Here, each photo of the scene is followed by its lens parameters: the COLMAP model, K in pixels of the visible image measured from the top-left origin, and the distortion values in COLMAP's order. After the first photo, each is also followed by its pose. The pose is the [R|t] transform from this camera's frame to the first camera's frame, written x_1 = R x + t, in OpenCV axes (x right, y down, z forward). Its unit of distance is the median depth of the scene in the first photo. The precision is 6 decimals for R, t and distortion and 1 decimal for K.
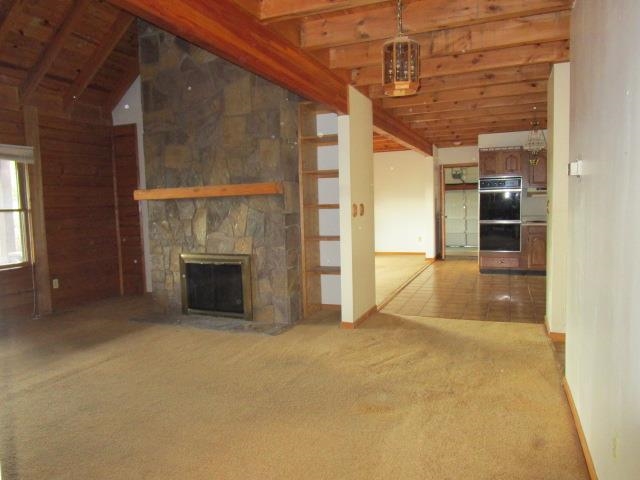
lens RADIAL K [[464.8, 0, 320.0], [0, 464.8, 240.0], [0, 0, 1]] dist [-0.006403, -0.002422]
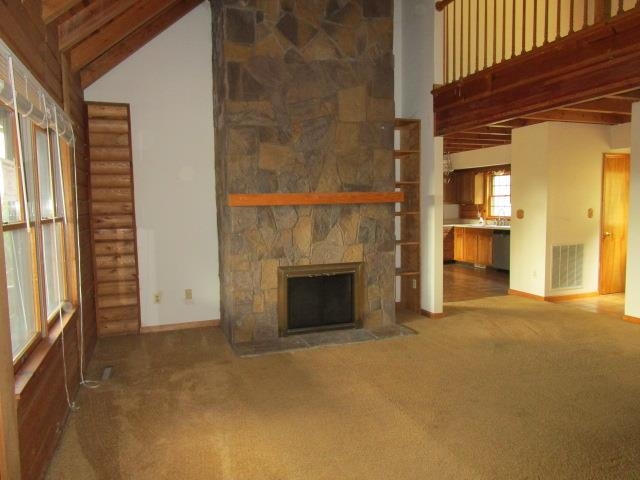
lens RADIAL K [[464.8, 0, 320.0], [0, 464.8, 240.0], [0, 0, 1]] dist [-0.006403, -0.002422]
pose [[0.733809, -0.037544, 0.678318, -0.881352], [0.049068, 0.998793, 0.002200, -0.022559], [-0.677582, 0.031669, 0.734765, 0.317373]]
